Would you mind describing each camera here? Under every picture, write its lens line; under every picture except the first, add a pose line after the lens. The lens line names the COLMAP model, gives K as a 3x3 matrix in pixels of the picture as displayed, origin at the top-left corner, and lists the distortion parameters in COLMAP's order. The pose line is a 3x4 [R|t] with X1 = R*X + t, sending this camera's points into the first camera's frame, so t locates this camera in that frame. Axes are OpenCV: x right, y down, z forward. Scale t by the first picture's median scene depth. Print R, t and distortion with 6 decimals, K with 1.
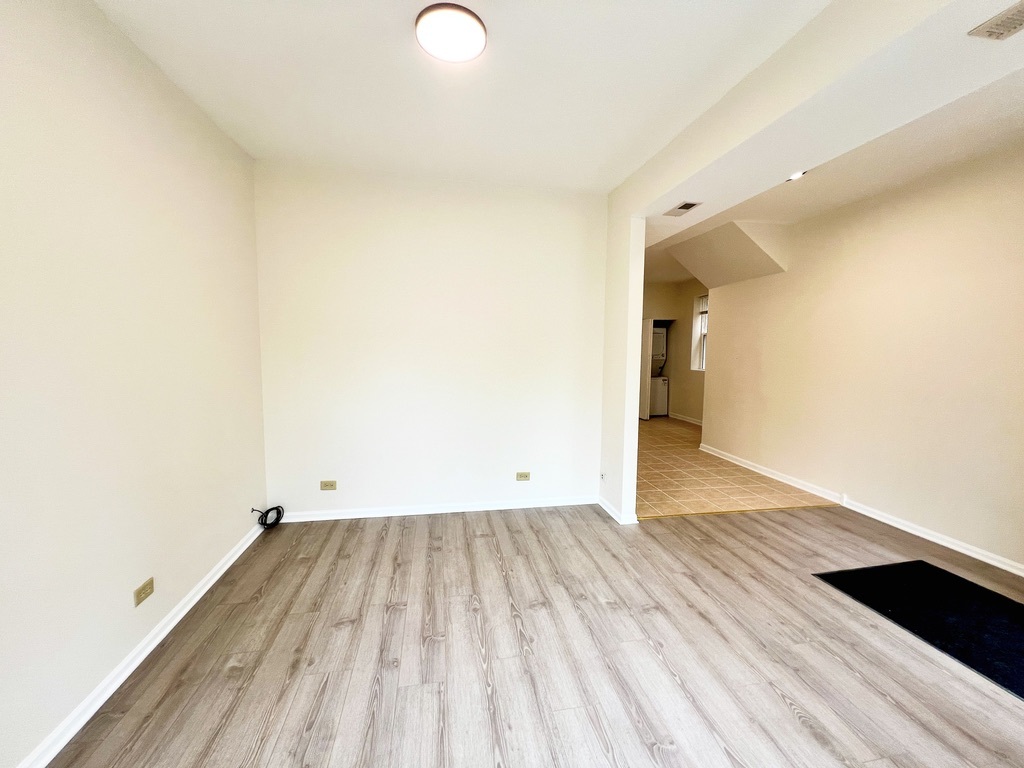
lens RADIAL K [[422.0, 0, 512.0], [0, 422.0, 384.0], [0, 0, 1]] dist [0.000125, 0.000067]
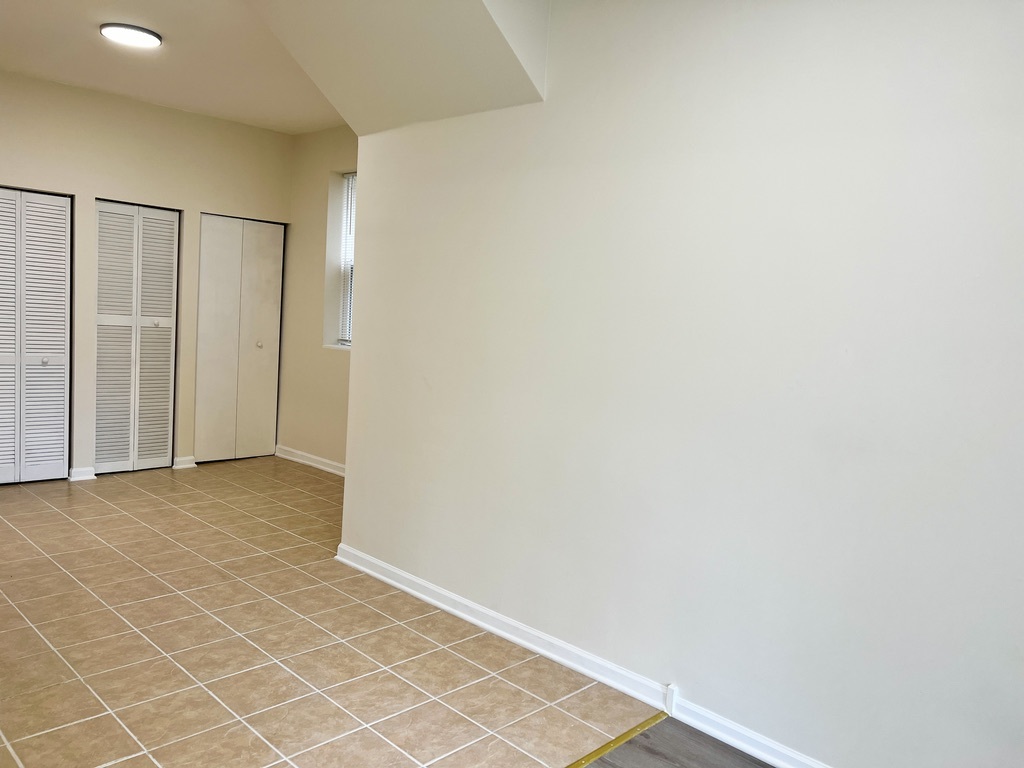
lens RADIAL K [[776.1, 0, 512.0], [0, 776.1, 384.0], [0, 0, 1]] dist [0.004086, -0.013640]
pose [[0.812084, -0.008502, 0.583479, 0.199556], [-0.007404, 0.999663, 0.024872, -0.028533], [-0.583494, -0.024519, 0.811747, 0.412123]]
